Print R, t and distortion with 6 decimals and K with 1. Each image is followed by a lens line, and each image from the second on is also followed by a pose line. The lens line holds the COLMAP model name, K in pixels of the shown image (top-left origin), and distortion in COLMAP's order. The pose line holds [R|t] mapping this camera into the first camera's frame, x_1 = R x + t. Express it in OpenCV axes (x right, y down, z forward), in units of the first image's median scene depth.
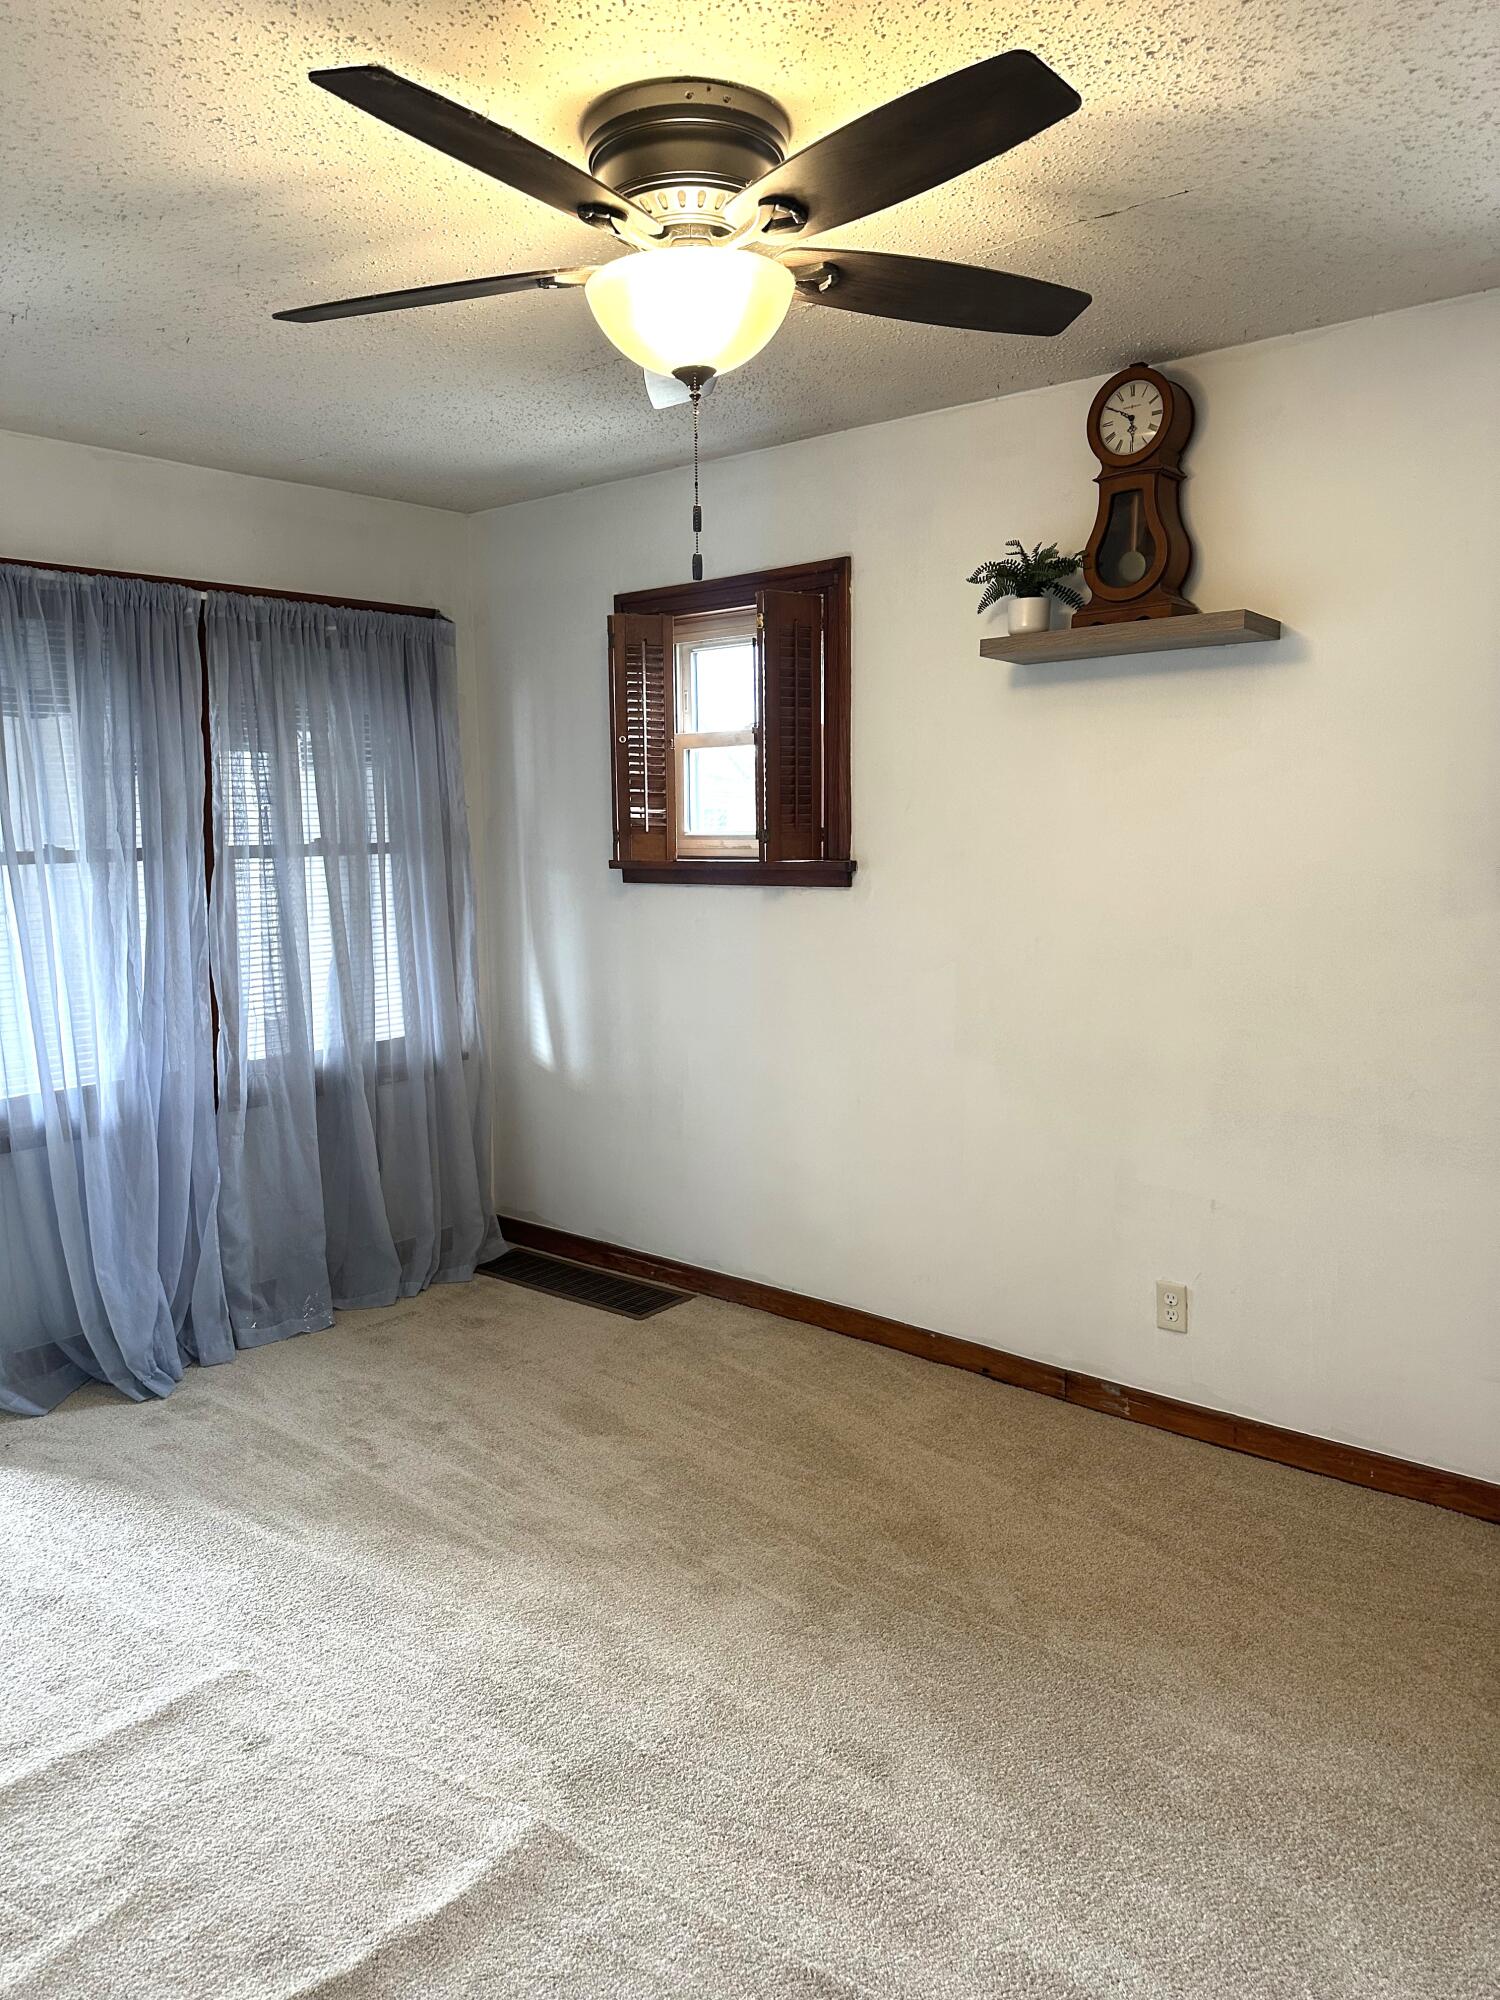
lens RADIAL K [[1413.0, 0, 749.3], [0, 1413.0, 1003.0], [0, 0, 1]] dist [0.003422, -0.010068]
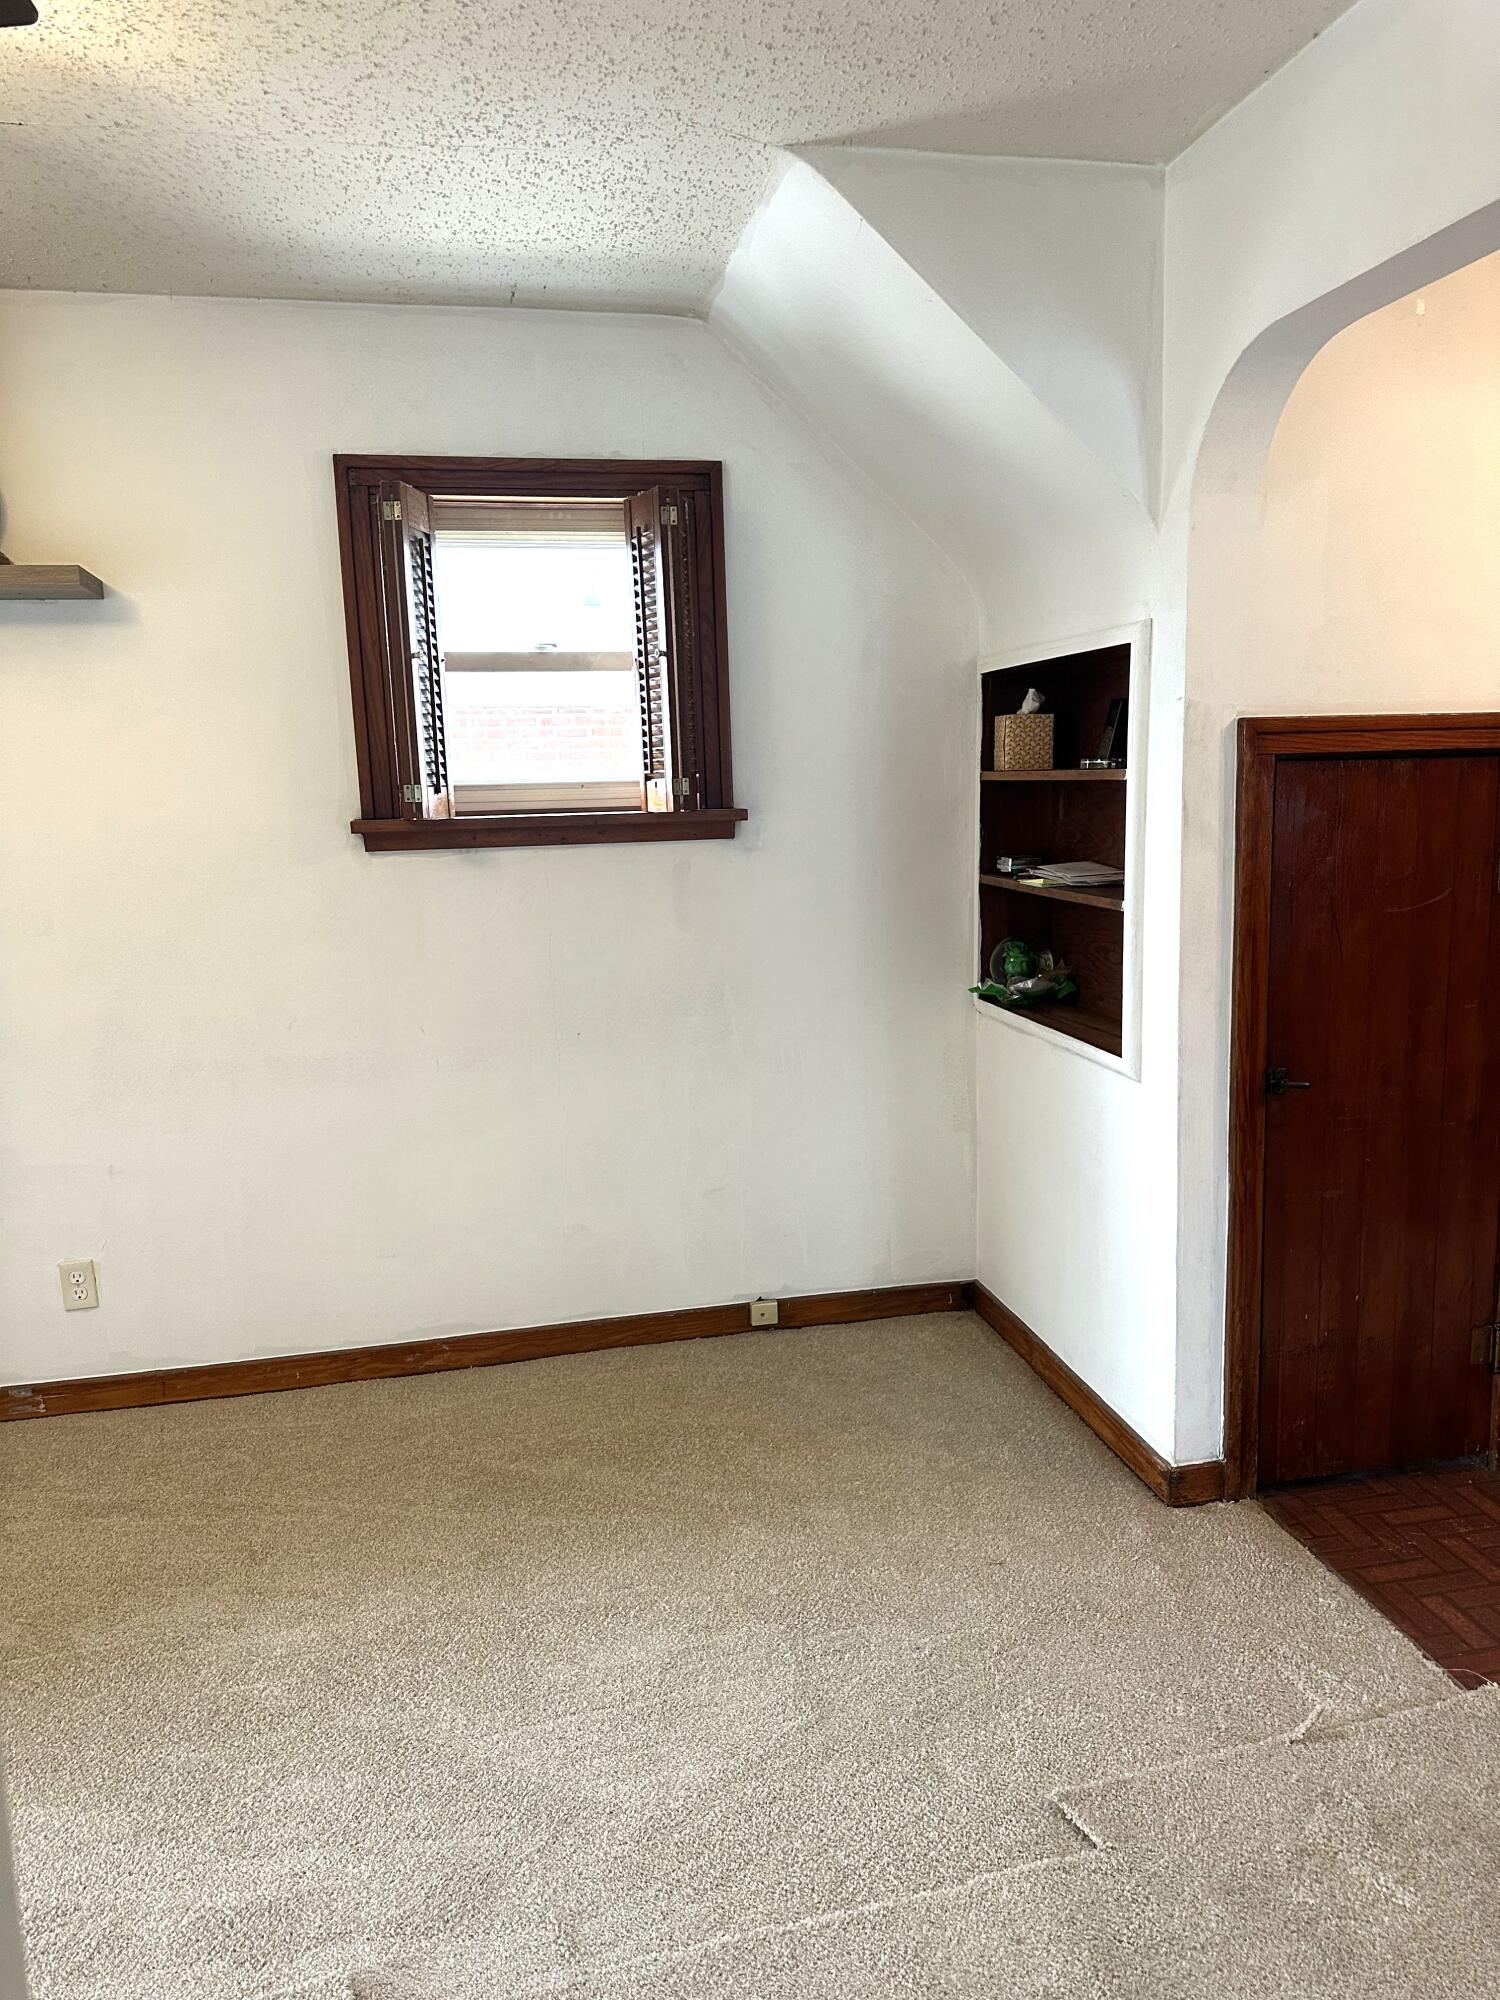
lens RADIAL K [[1413.0, 0, 746.4], [0, 1413.0, 997.0], [0, 0, 1]] dist [0.003422, -0.010068]
pose [[0.609331, -0.132993, 0.781683, -0.218544], [0.123997, 0.989687, 0.071725, 0.009504], [-0.783161, 0.053222, 0.619538, 0.043398]]
